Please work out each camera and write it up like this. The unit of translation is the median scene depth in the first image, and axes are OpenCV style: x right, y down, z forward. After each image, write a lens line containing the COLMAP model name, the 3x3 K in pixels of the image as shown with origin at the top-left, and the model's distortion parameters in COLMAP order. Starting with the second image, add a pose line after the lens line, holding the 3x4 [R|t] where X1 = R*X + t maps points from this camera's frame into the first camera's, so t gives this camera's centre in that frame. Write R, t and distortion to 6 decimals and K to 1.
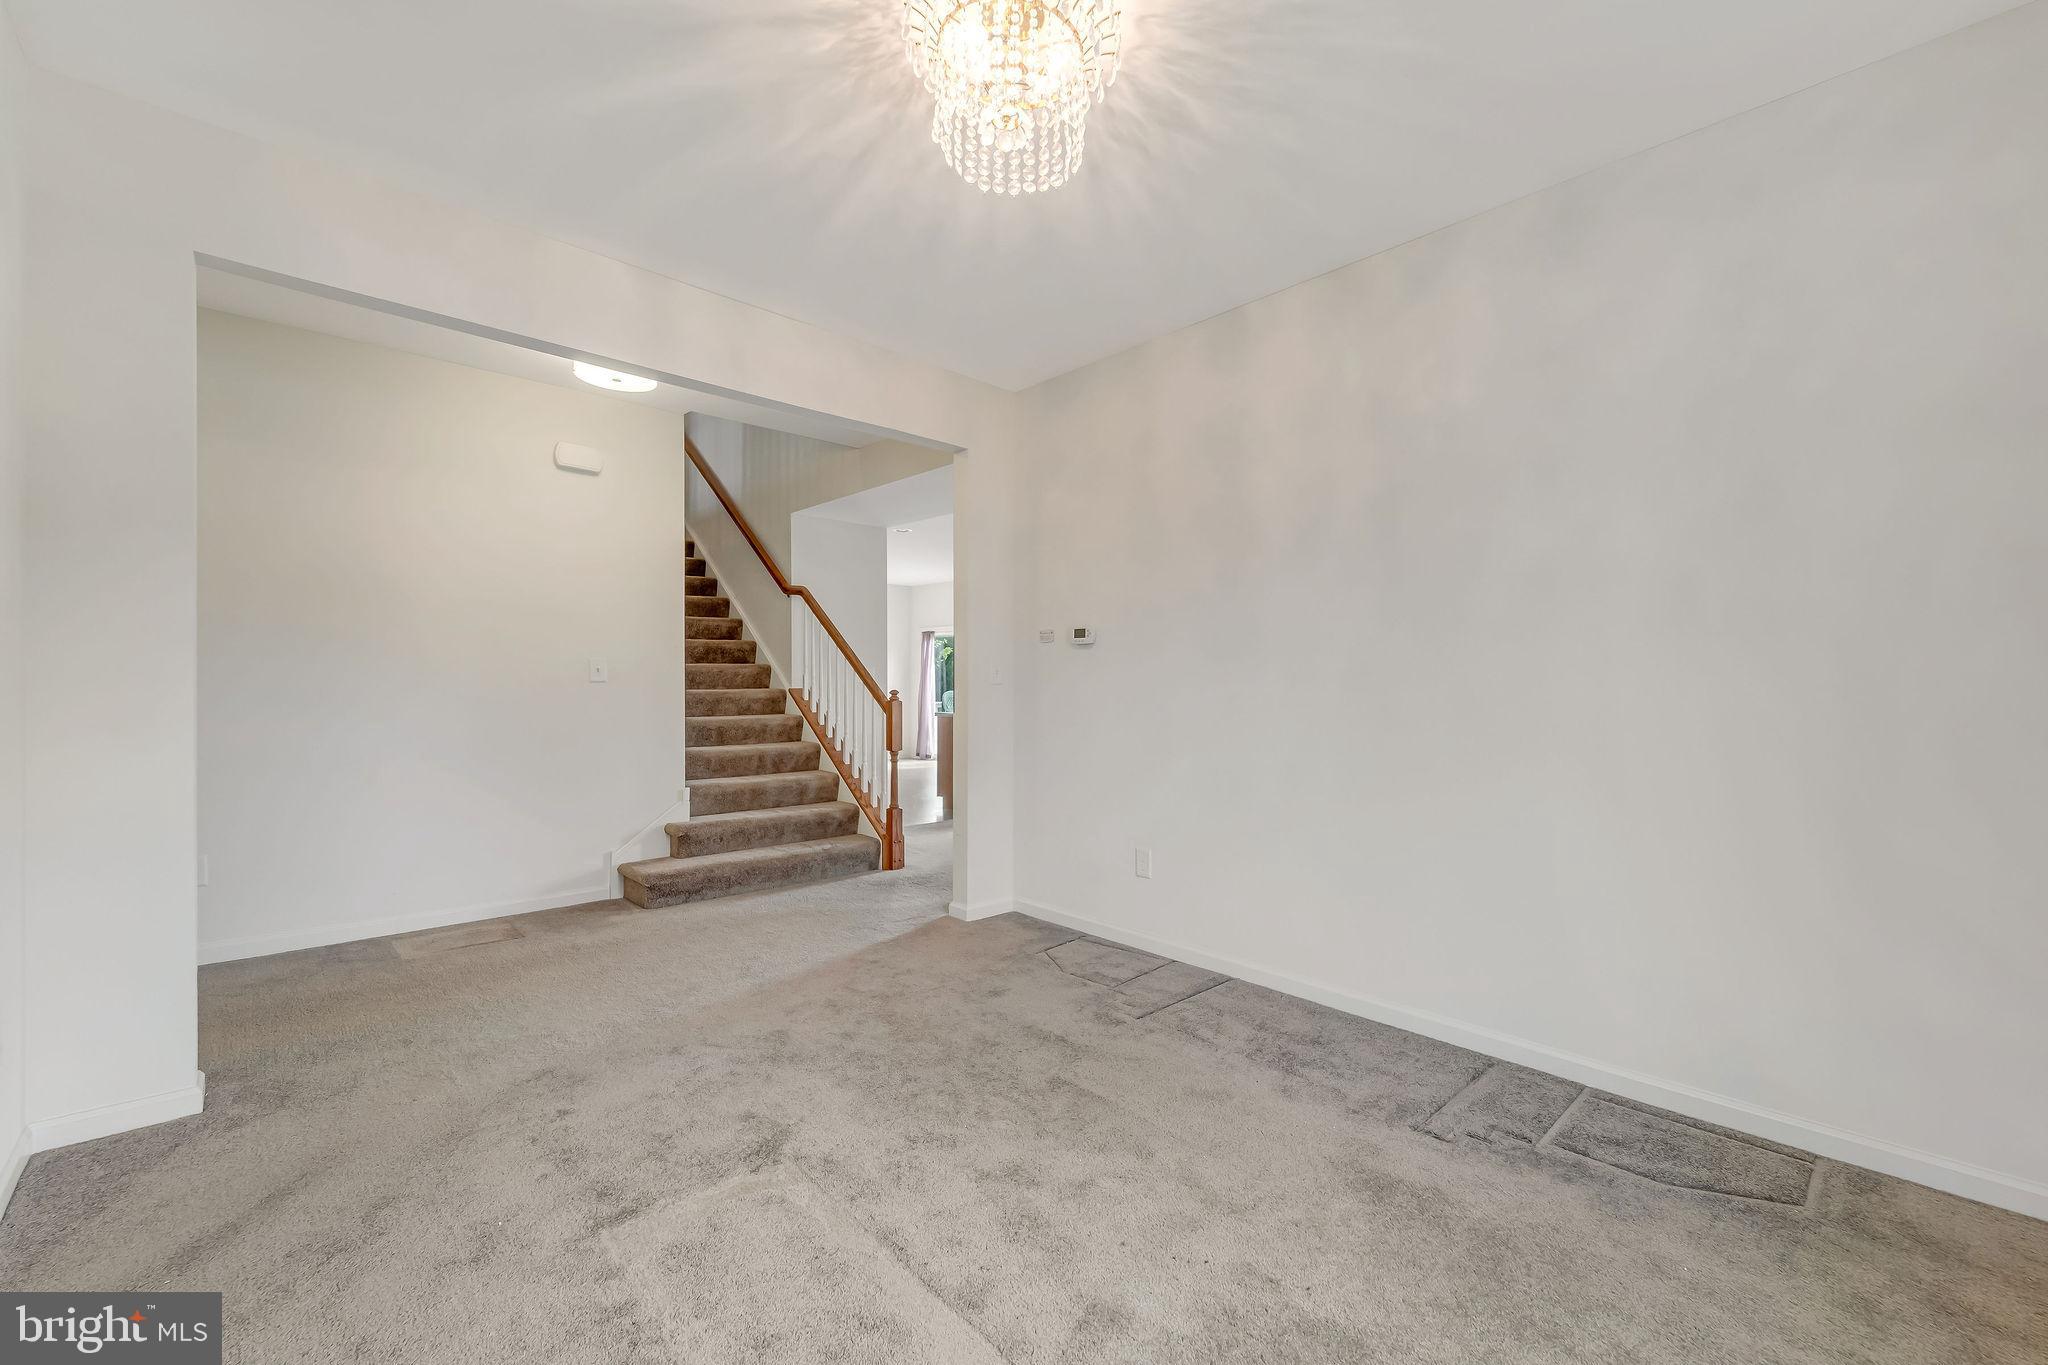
lens RADIAL K [[828.0, 0, 1027.7], [0, 828.0, 688.4], [0, 0, 1]] dist [0.000784, -0.000291]
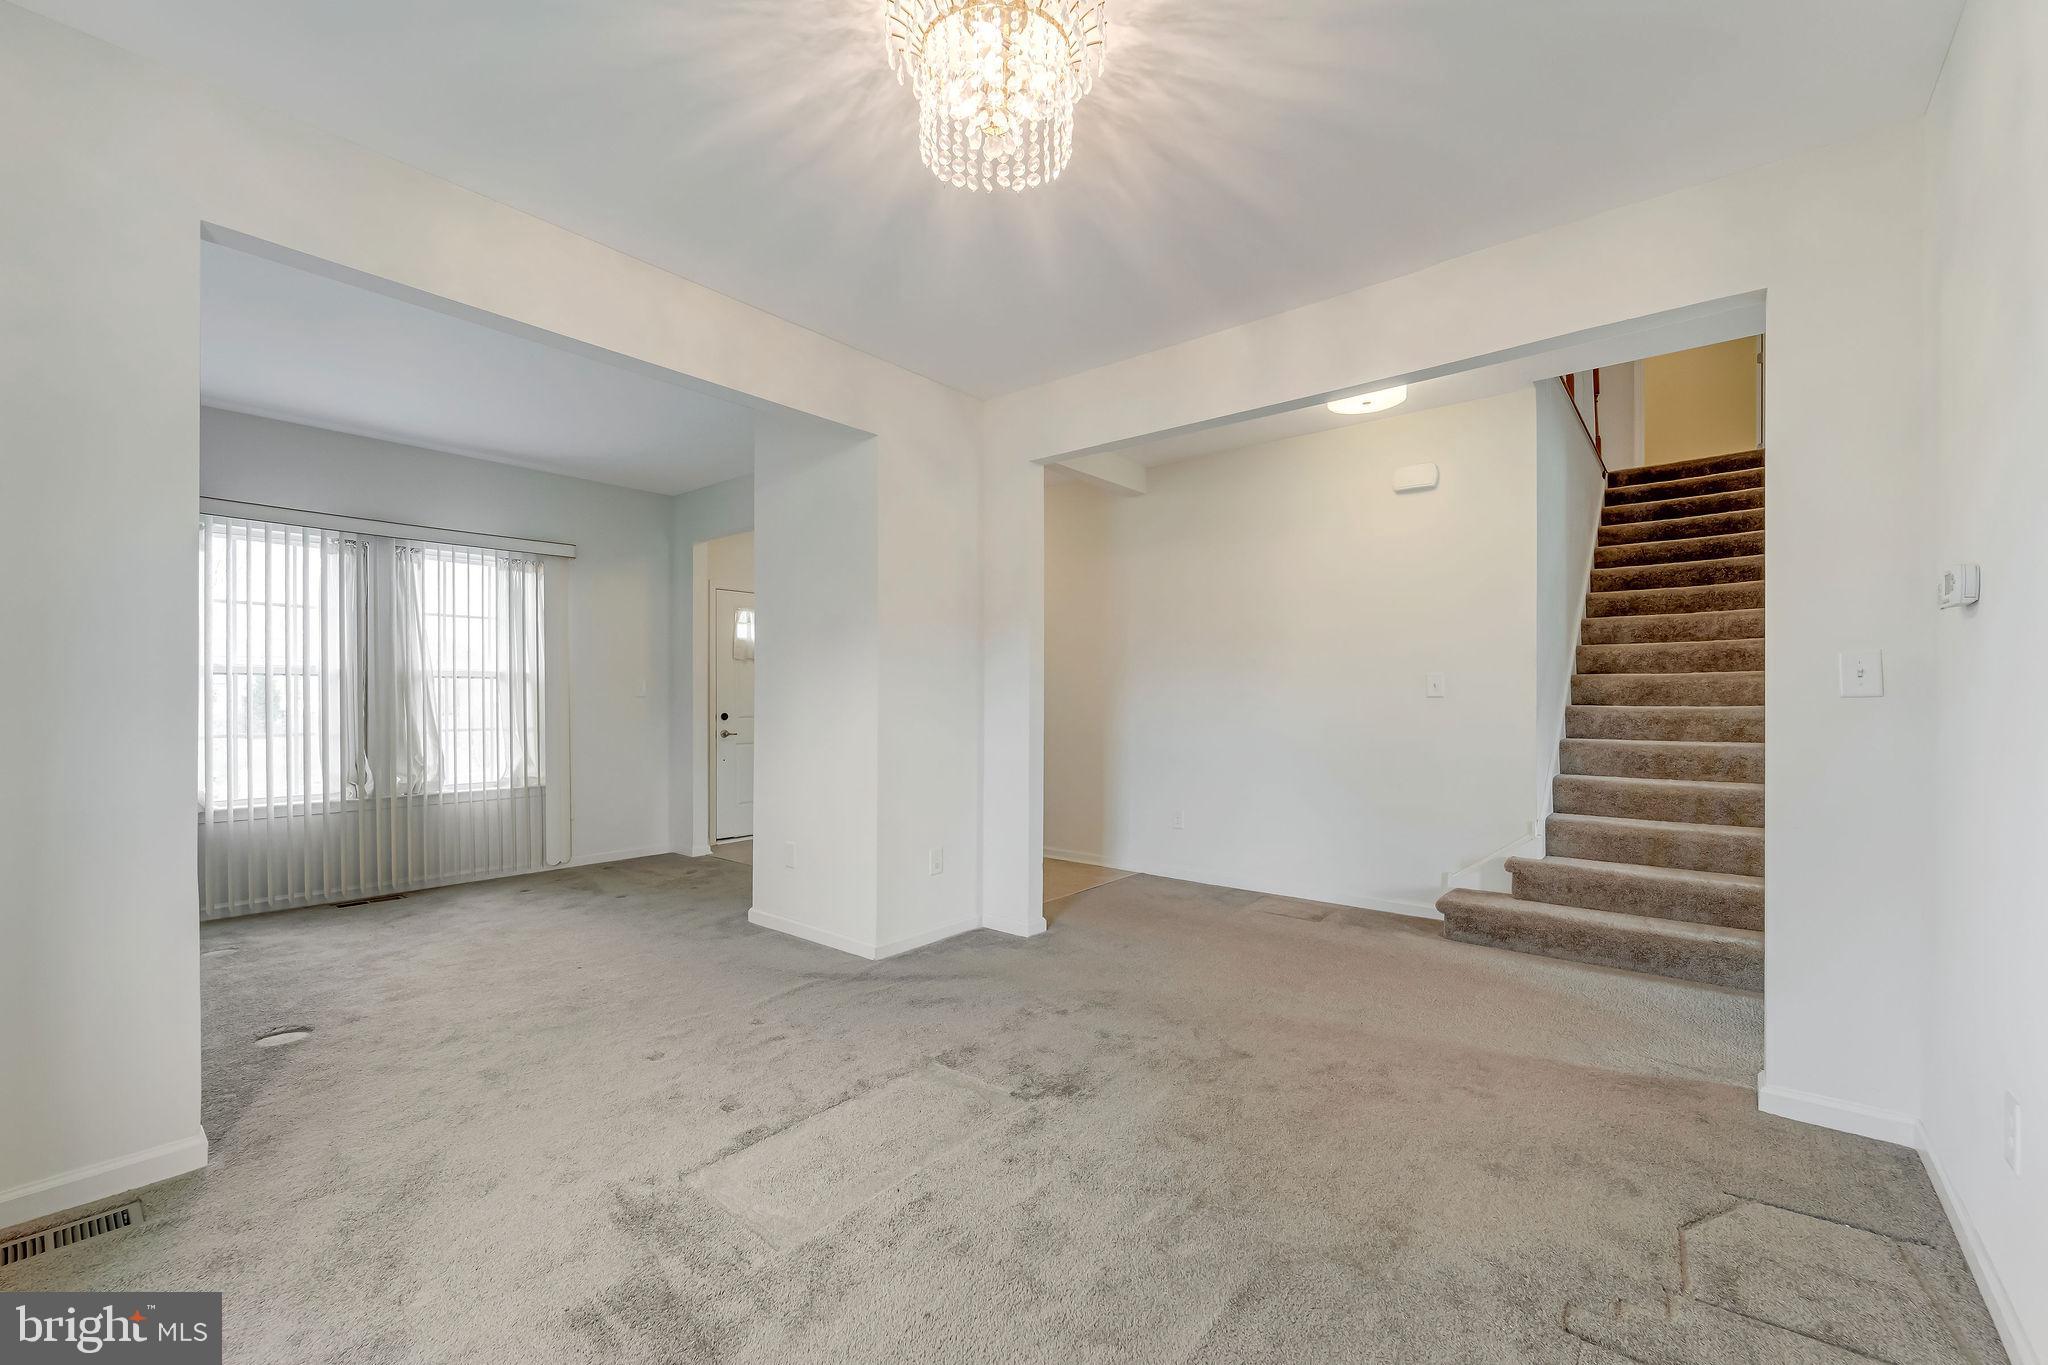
lens RADIAL K [[843.5, 0, 1026.3], [0, 843.5, 699.1], [0, 0, 1]] dist [0.000338, -0.000182]
pose [[0.122047, -0.000774, -0.992524, 0.495341], [-0.004676, 0.999988, -0.001354, -0.002397], [0.992513, 0.004806, 0.122042, 0.463487]]
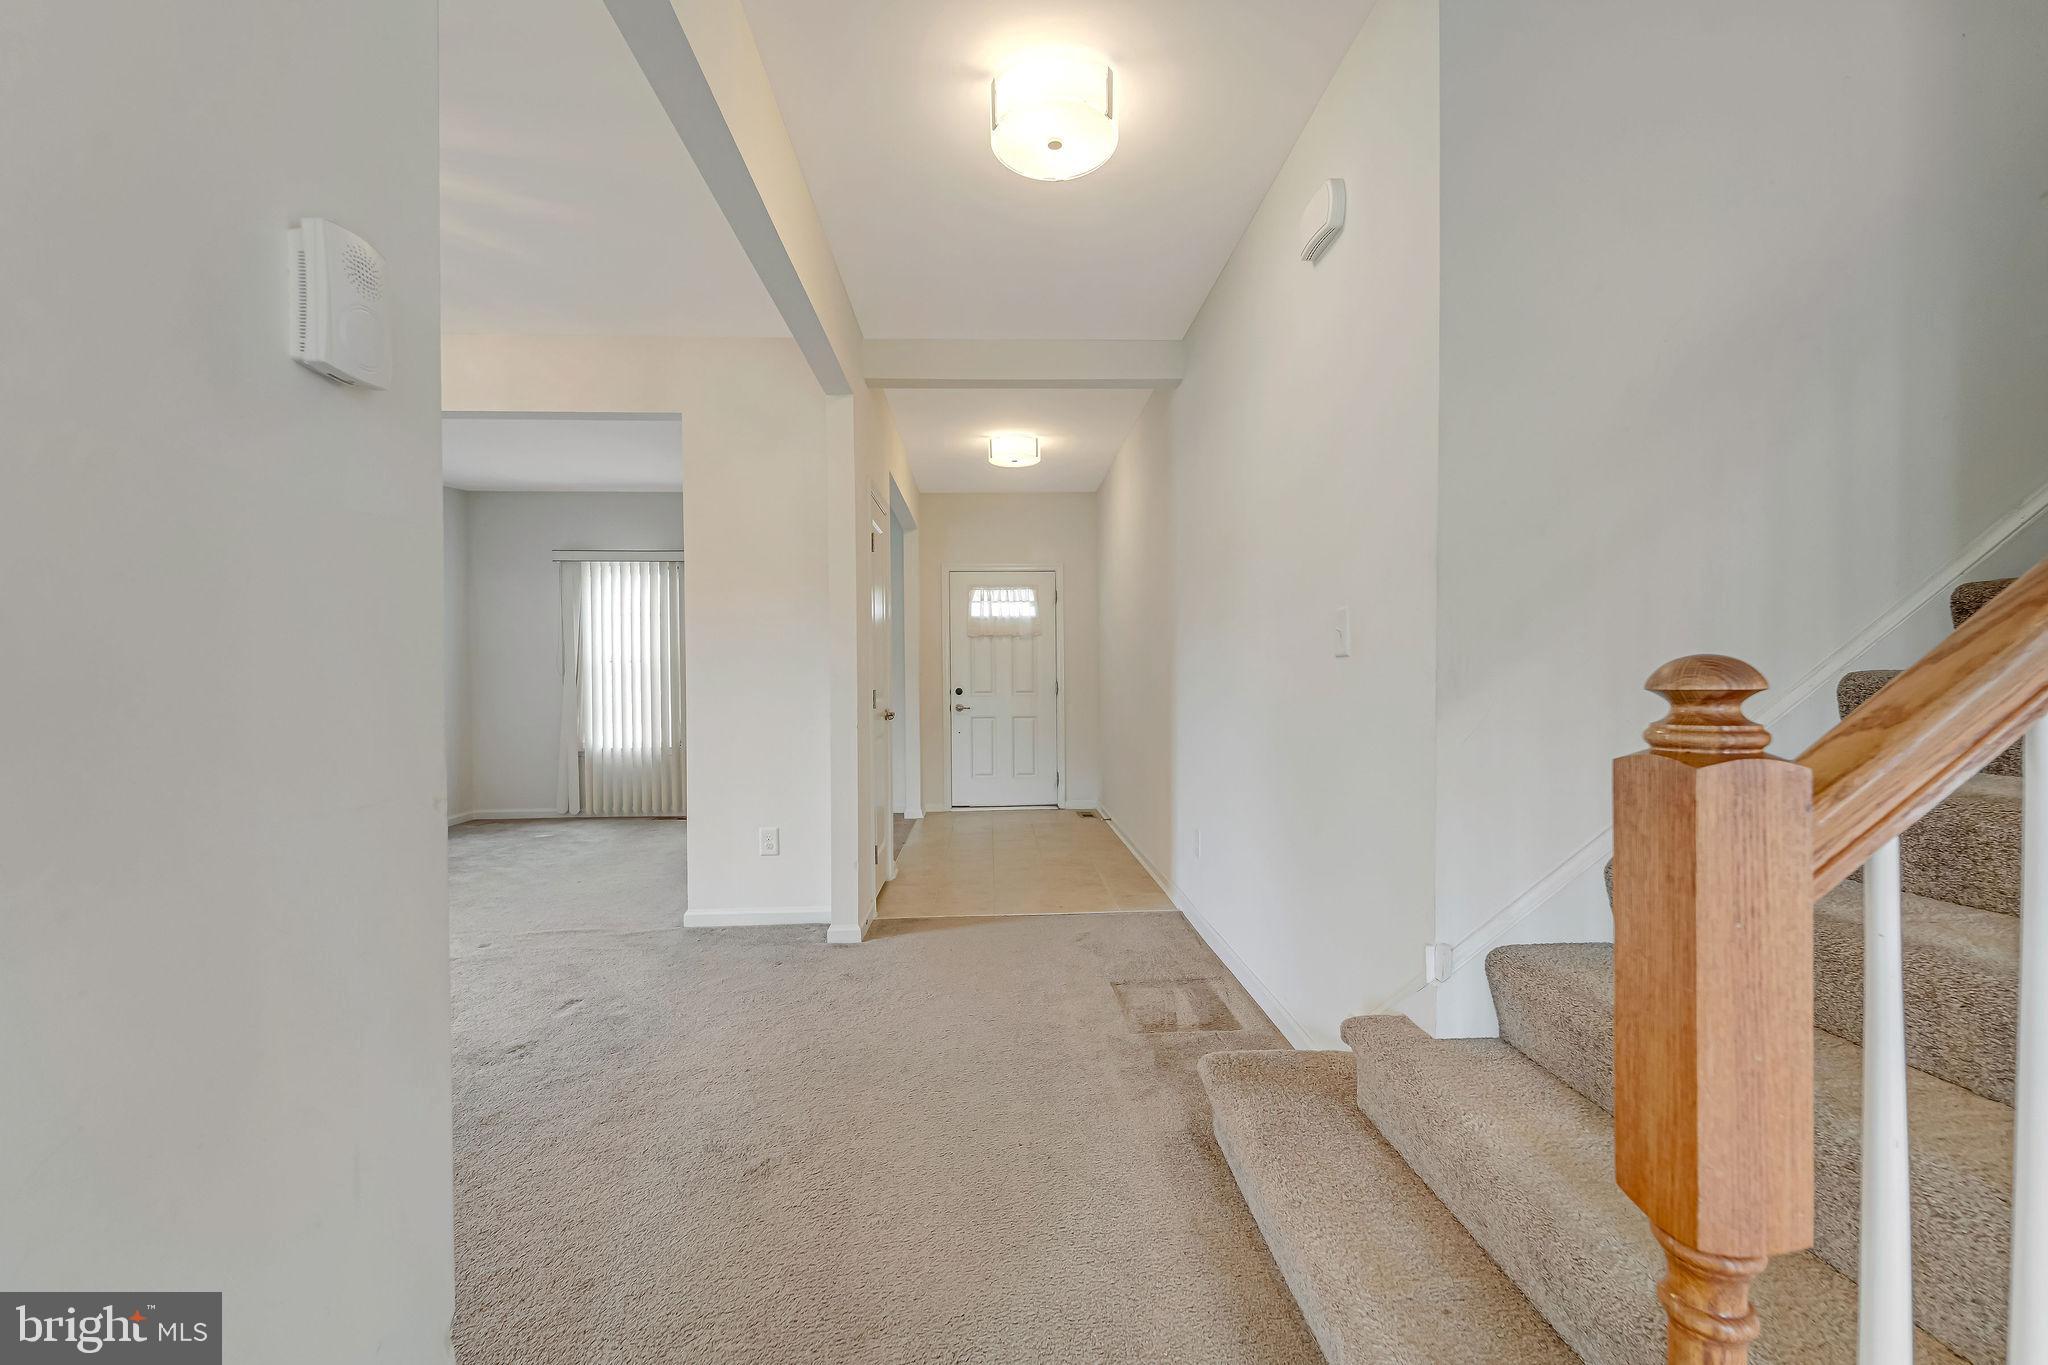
lens RADIAL K [[841.1, 0, 1015.7], [0, 841.1, 693.6], [0, 0, 1]] dist [0.009720, -0.005128]
pose [[-0.654083, 0.011723, -0.756332, -0.031133], [-0.001870, 0.999852, 0.017114, 0.007532], [0.756420, 0.012608, -0.653964, 1.411857]]
